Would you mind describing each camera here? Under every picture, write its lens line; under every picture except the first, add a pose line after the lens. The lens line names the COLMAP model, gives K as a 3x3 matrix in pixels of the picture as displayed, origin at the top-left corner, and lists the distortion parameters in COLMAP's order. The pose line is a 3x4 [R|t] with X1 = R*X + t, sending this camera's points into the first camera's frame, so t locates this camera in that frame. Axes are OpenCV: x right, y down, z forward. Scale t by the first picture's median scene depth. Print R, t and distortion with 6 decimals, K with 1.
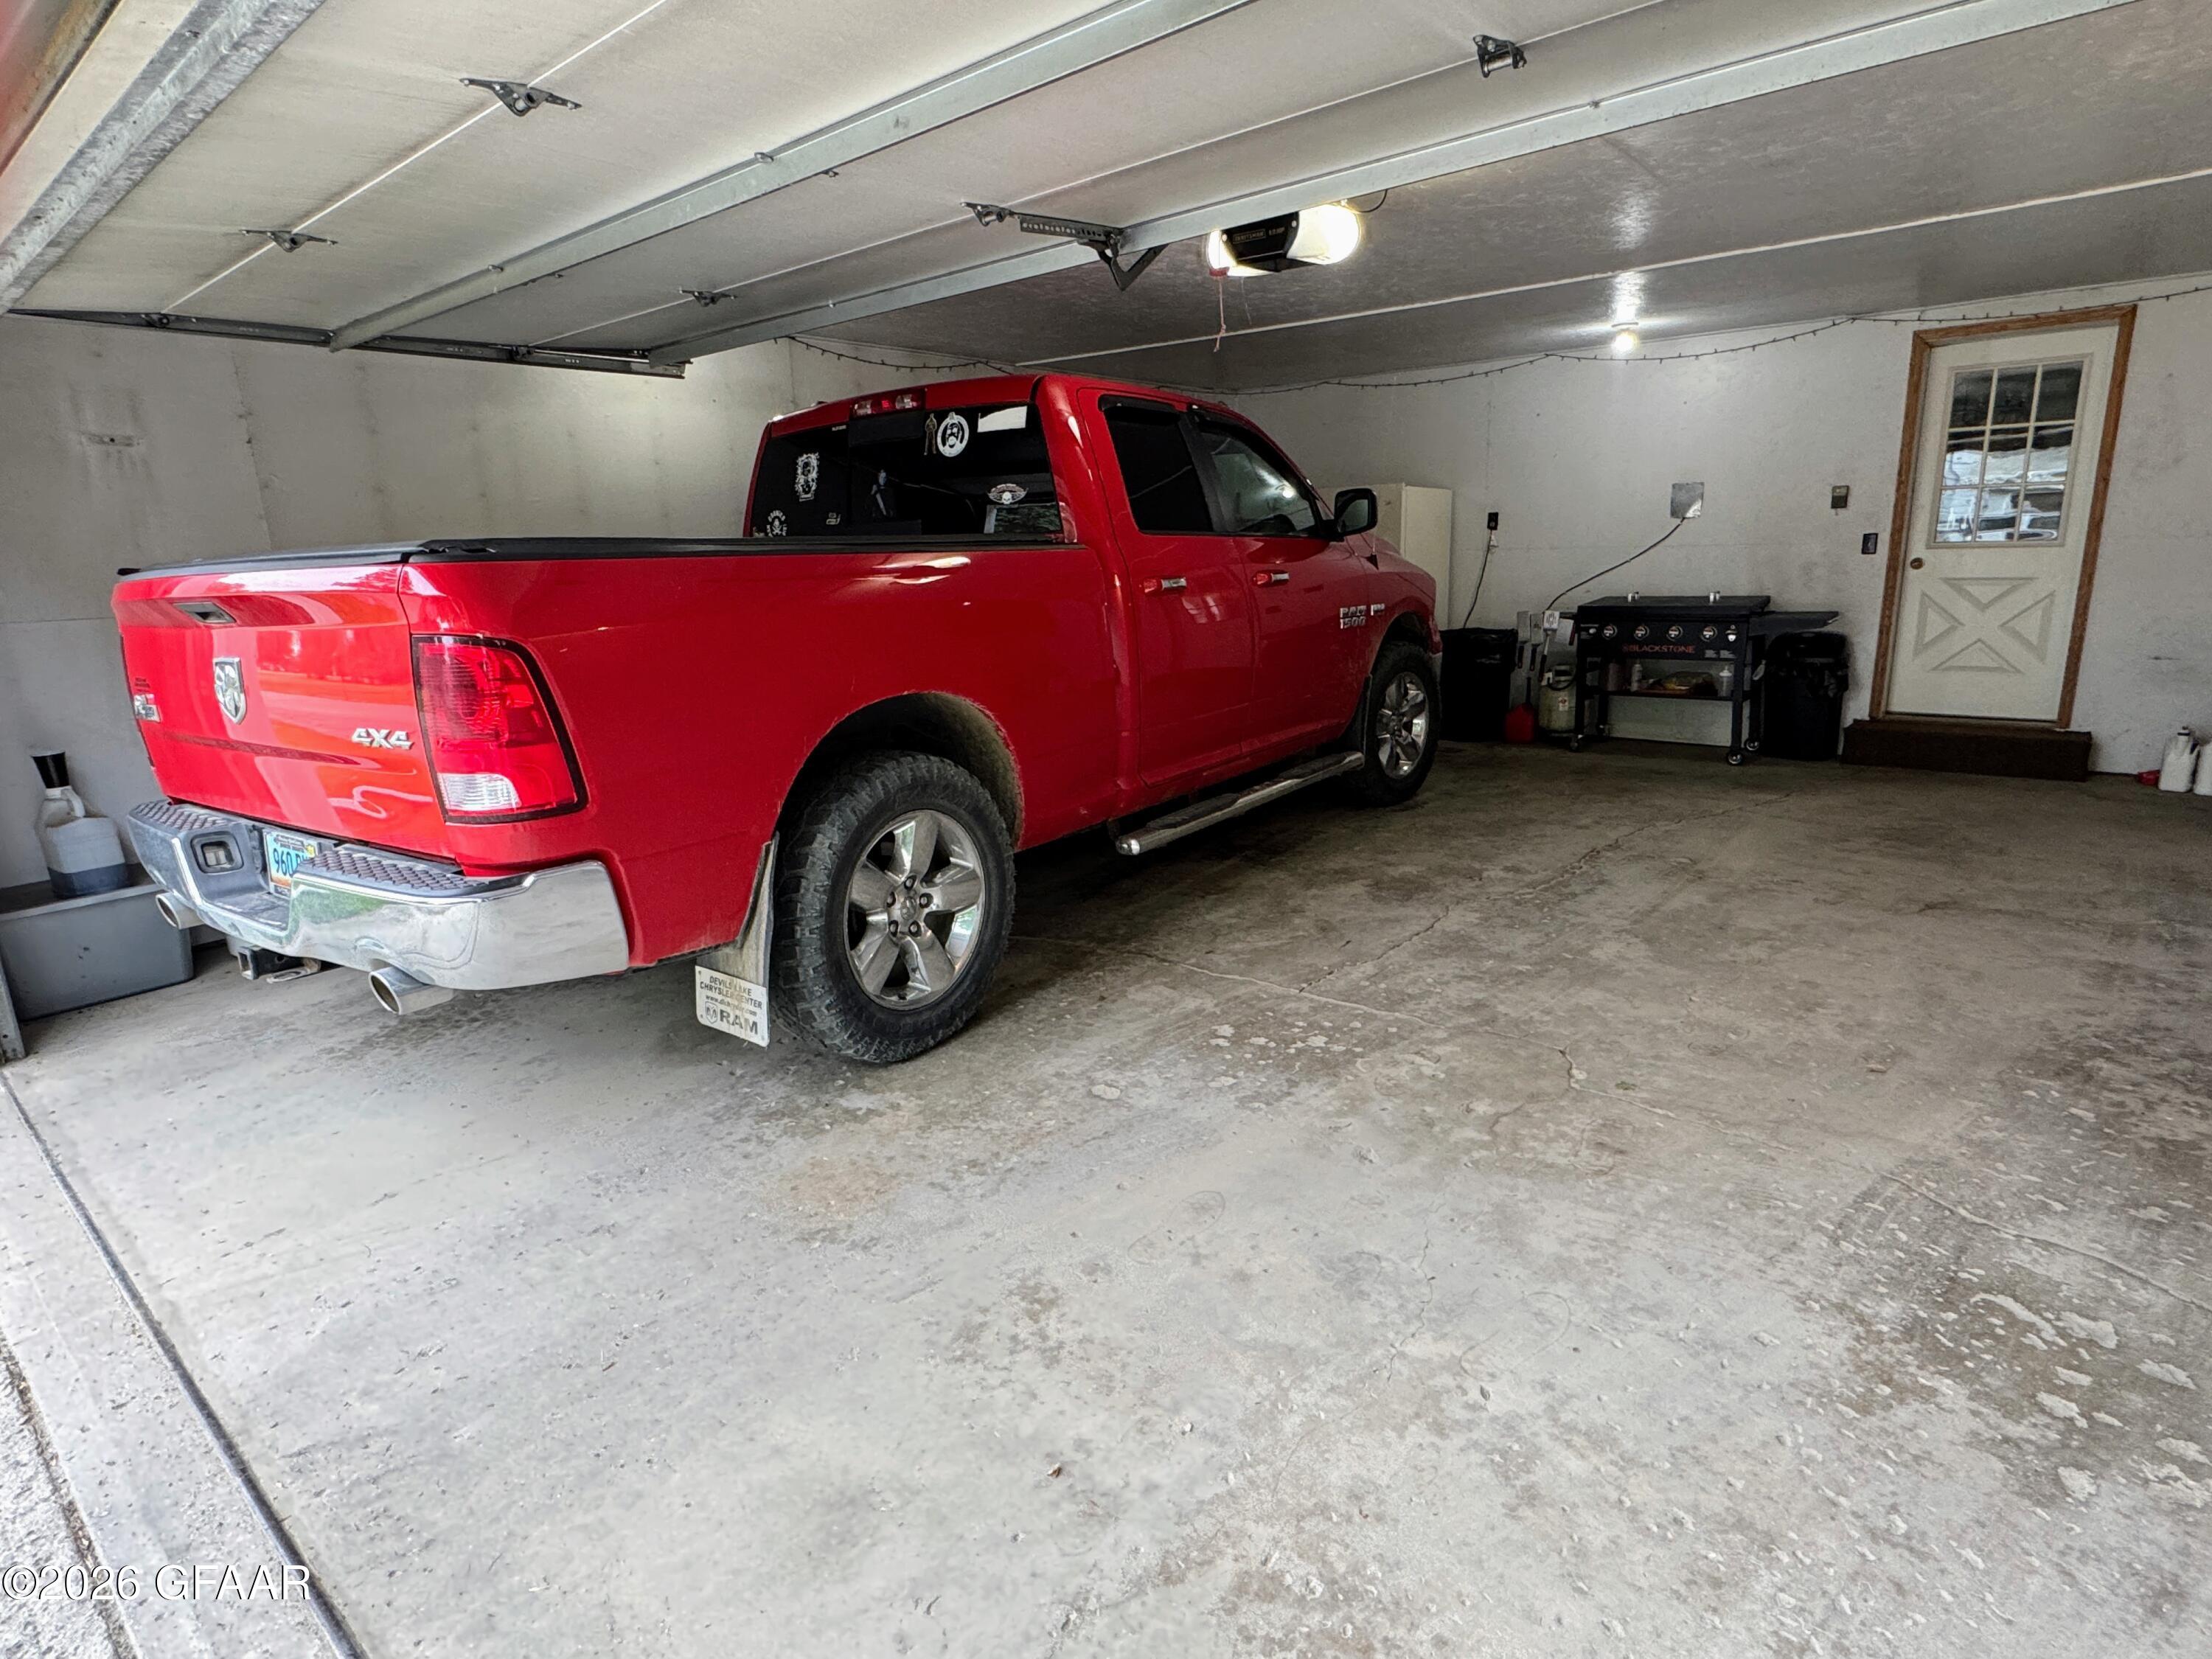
lens RADIAL K [[1152.3, 0, 1106.0], [0, 1152.3, 829.5], [0, 0, 1]] dist [-0.015091, -0.000127]
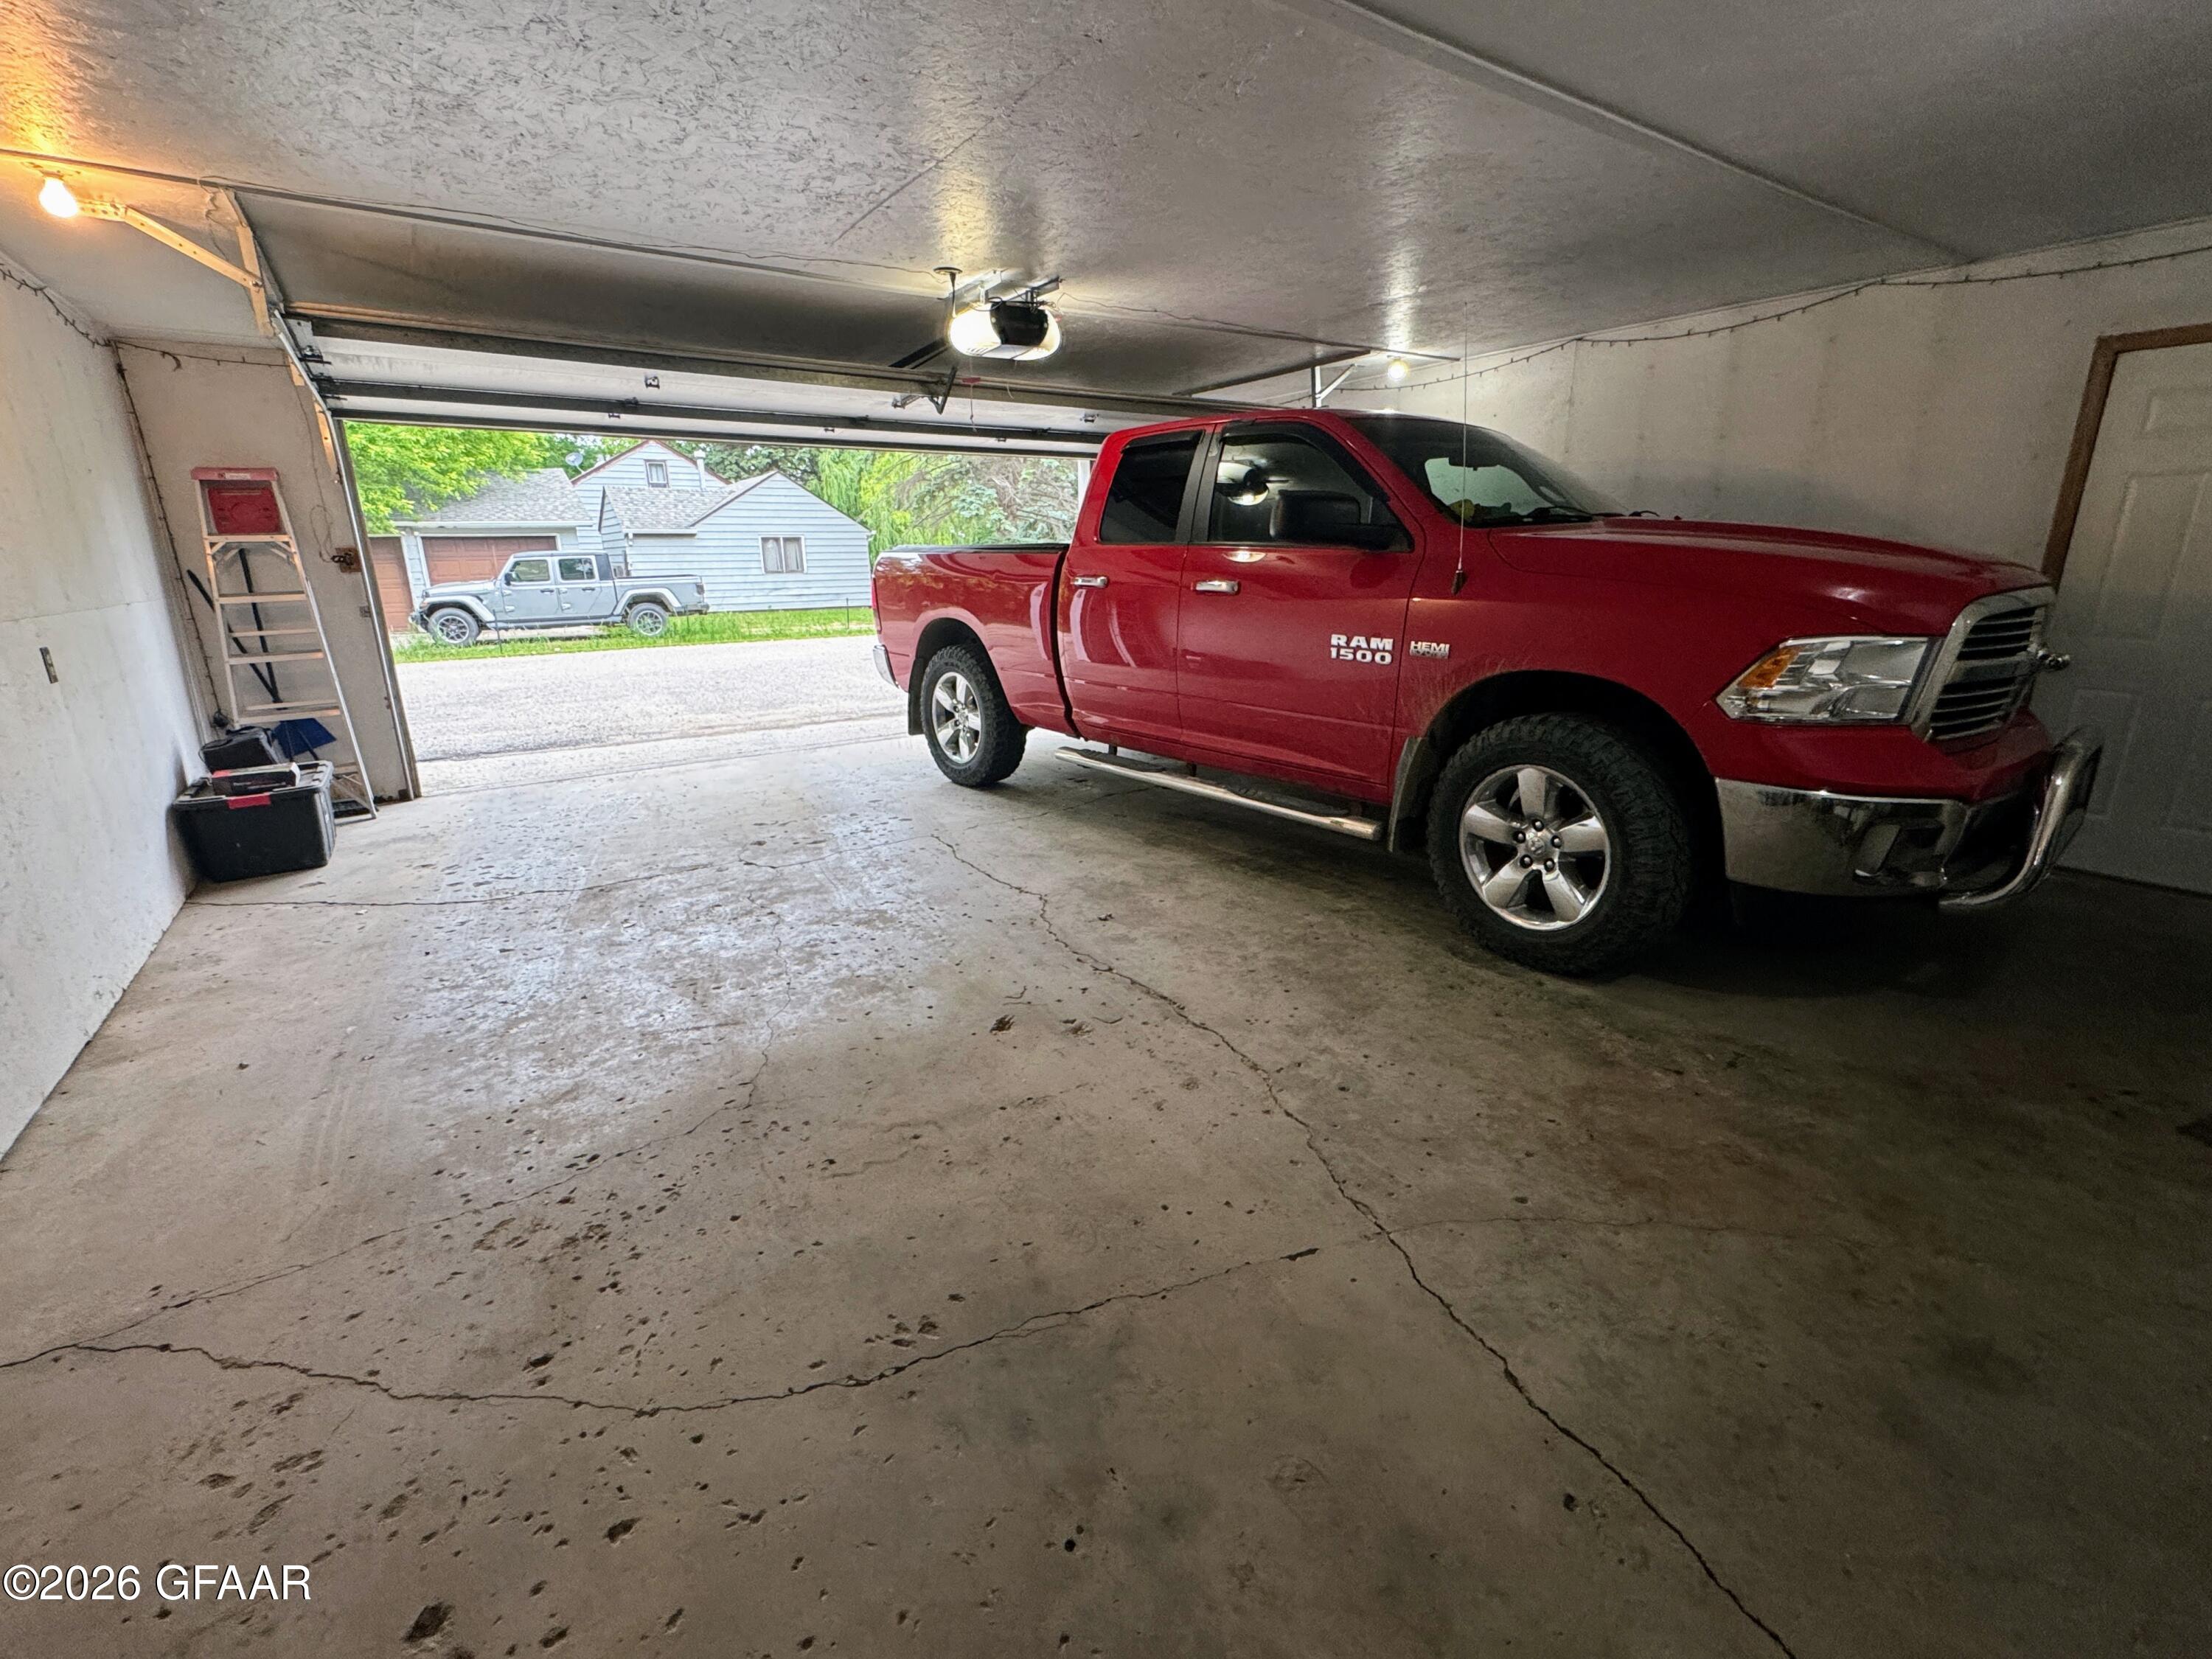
lens RADIAL K [[978.3, 0, 1106.0], [0, 978.3, 829.5], [0, 0, 1]] dist [0.000551, 0.000102]
pose [[-0.267537, 0.298300, -0.916210, 0.972092], [-0.206786, 0.910941, 0.356967, -0.293115], [0.941097, 0.284962, -0.182026, 1.048093]]
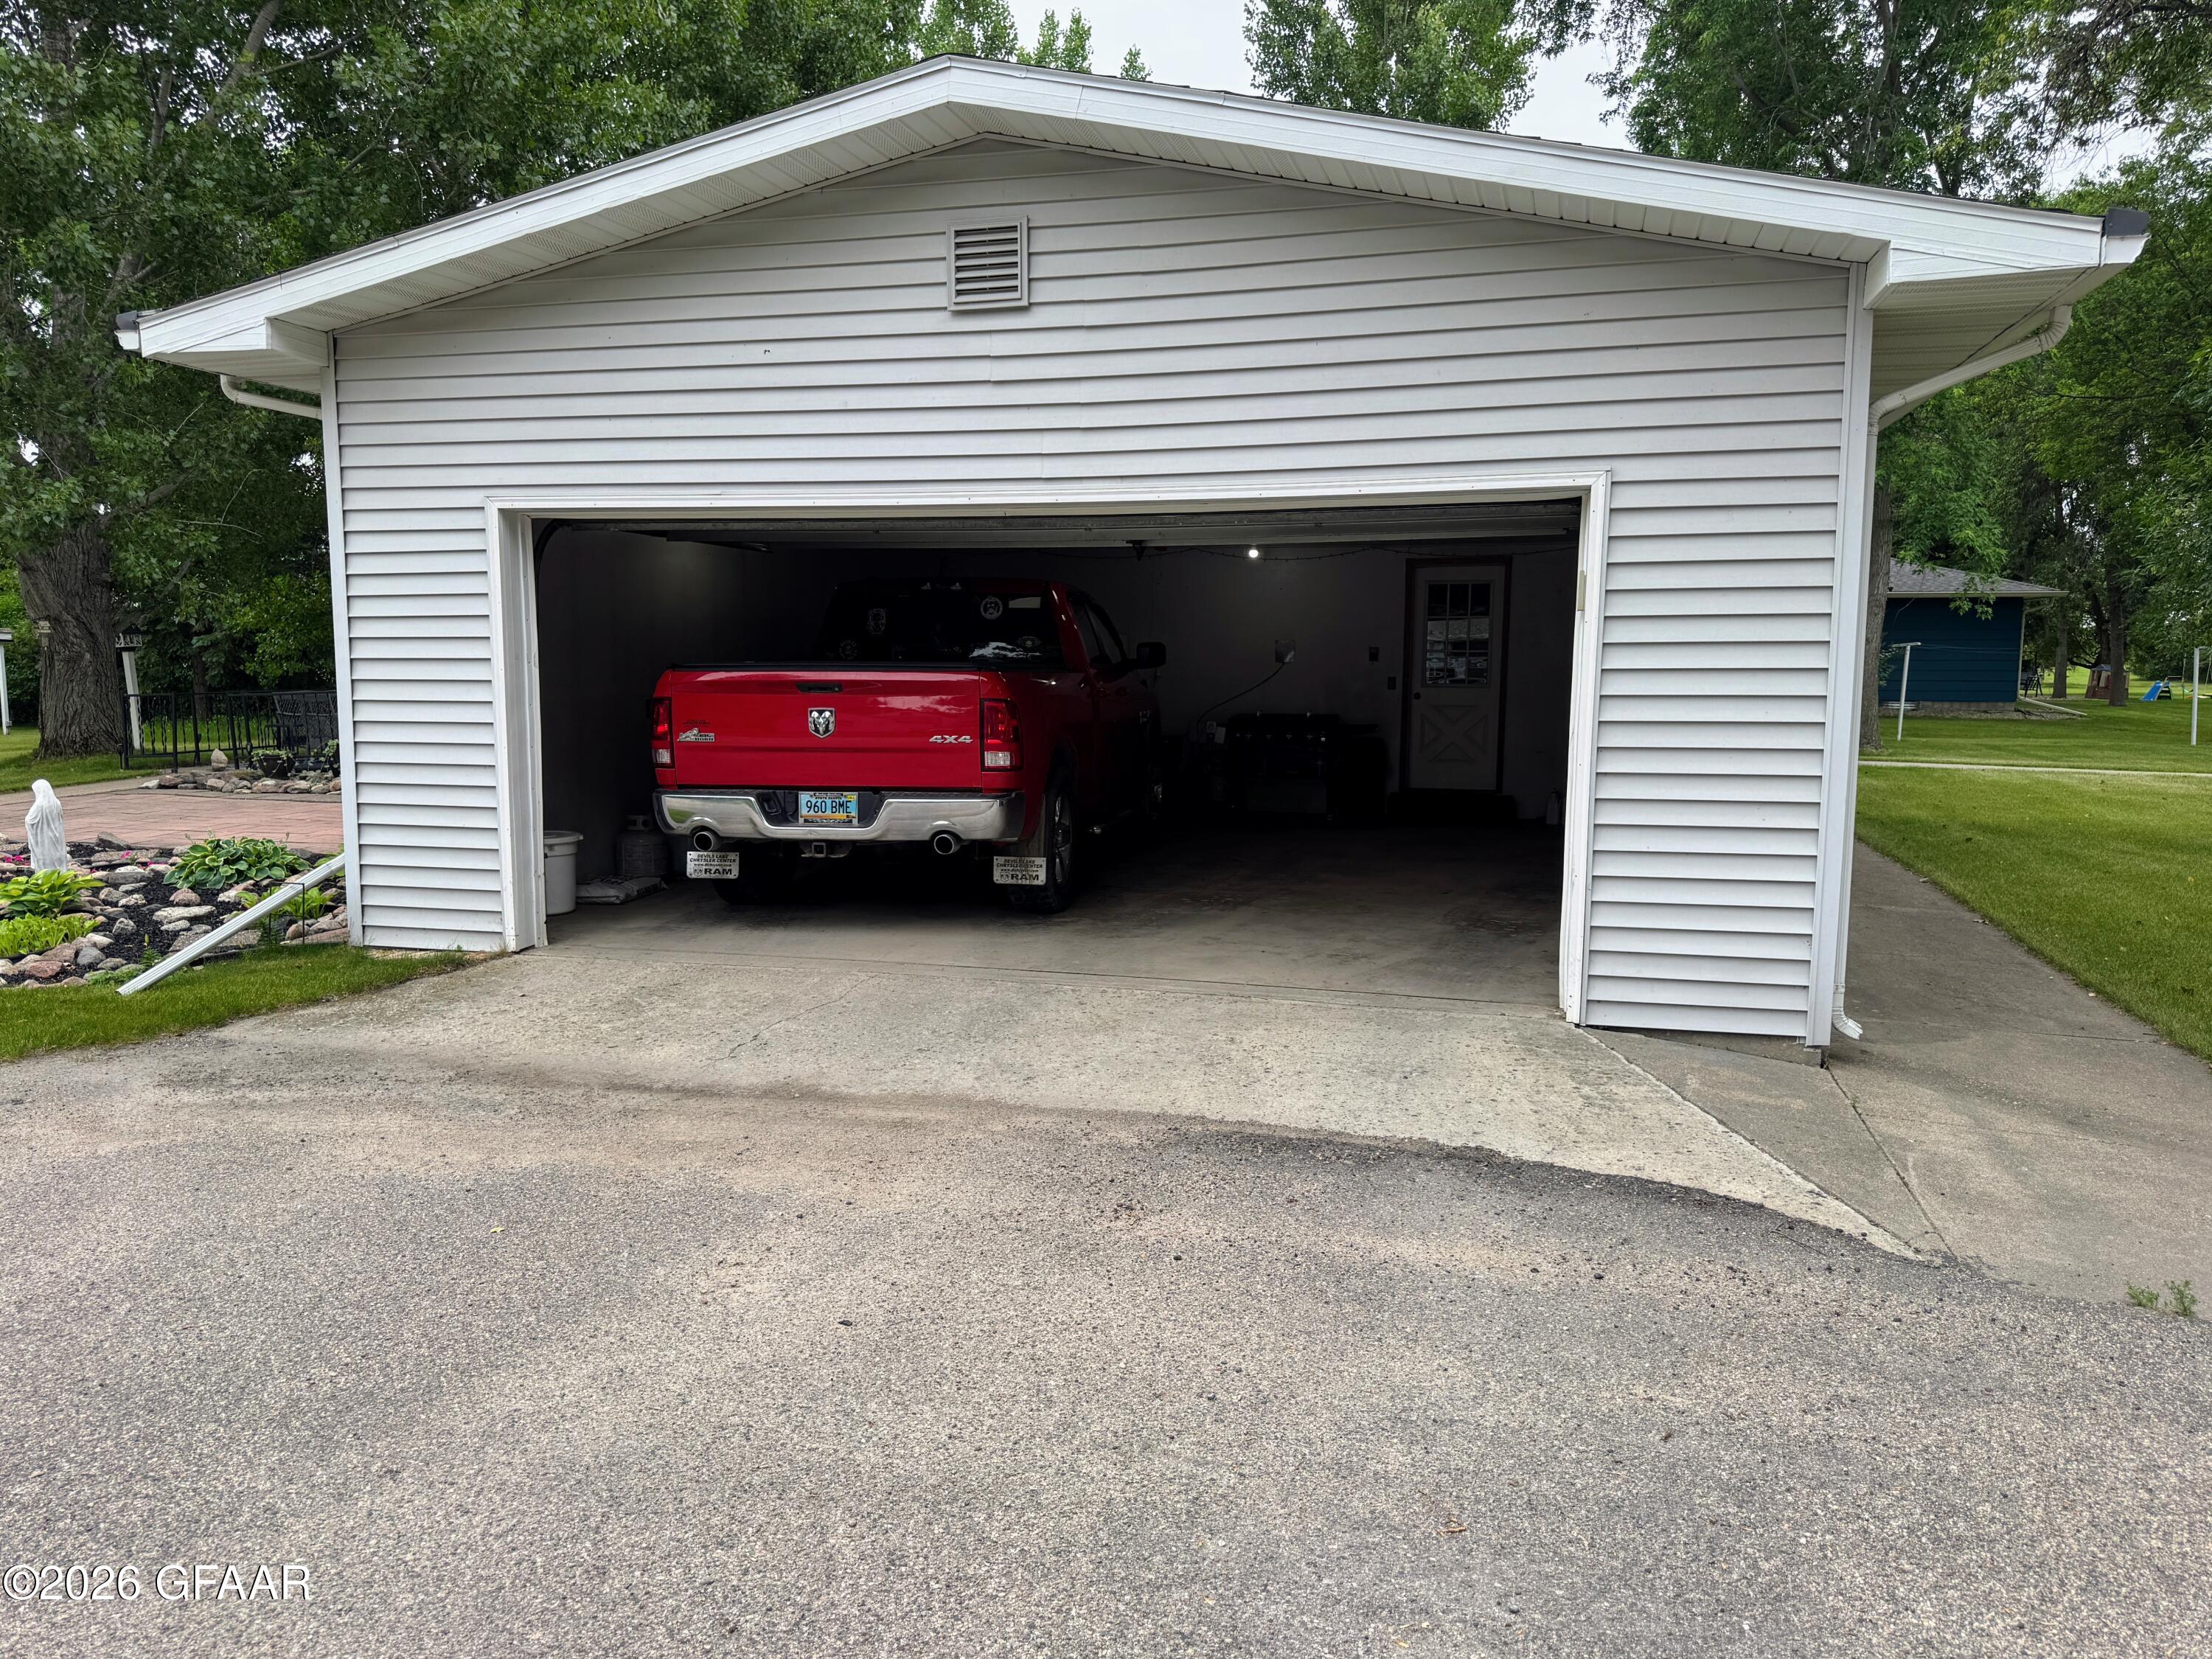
lens RADIAL K [[1535.4, 0, 1106.0], [0, 1535.4, 829.5], [0, 0, 1]] dist [0.000723, 0.000278]
pose [[0.905930, -0.004779, 0.423401, -0.719719], [0.061186, 0.990919, -0.119733, 0.221380], [-0.418984, 0.134376, 0.897995, -0.874049]]
